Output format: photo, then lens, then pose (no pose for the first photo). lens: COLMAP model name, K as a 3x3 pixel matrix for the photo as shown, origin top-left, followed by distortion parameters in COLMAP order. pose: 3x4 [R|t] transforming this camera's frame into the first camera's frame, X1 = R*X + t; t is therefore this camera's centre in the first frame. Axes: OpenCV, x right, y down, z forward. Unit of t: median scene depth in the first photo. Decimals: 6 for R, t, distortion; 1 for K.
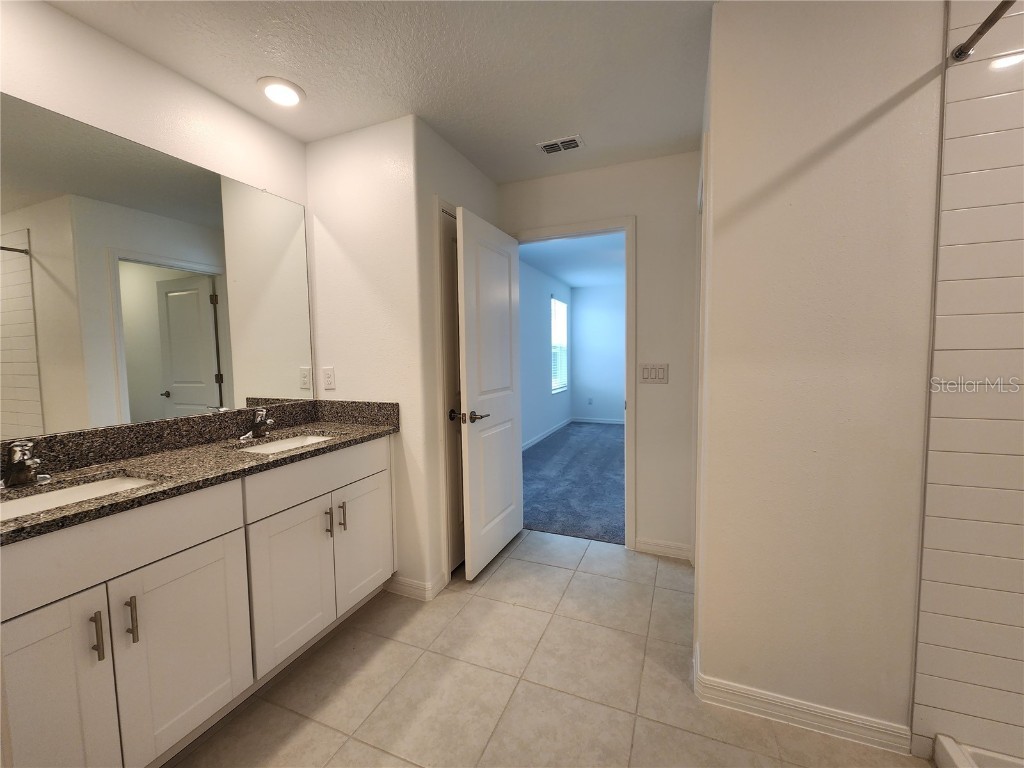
lens RADIAL K [[420.2, 0, 514.4], [0, 420.2, 382.7], [0, 0, 1]] dist [-0.001368, -0.000352]
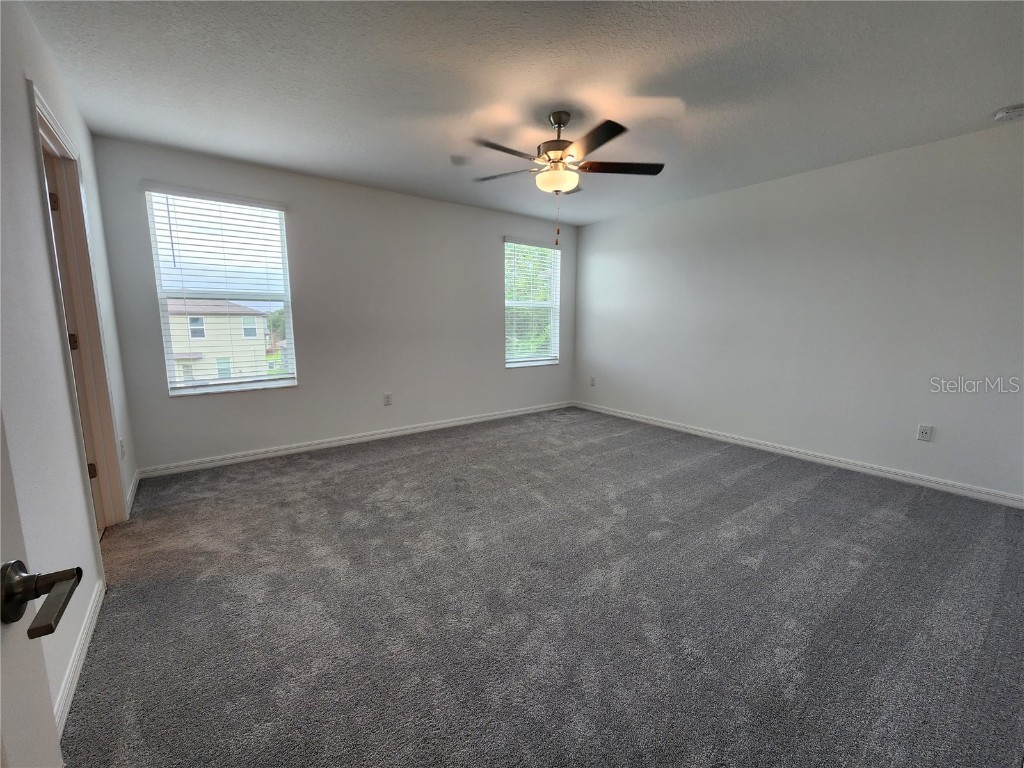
lens RADIAL K [[420.2, 0, 513.6], [0, 420.2, 381.6], [0, 0, 1]] dist [-0.001368, -0.000352]
pose [[0.867168, 0.088502, -0.490088, 0.463195], [-0.050771, 0.994666, 0.089786, -0.017593], [0.495420, -0.052978, 0.867036, 0.309194]]
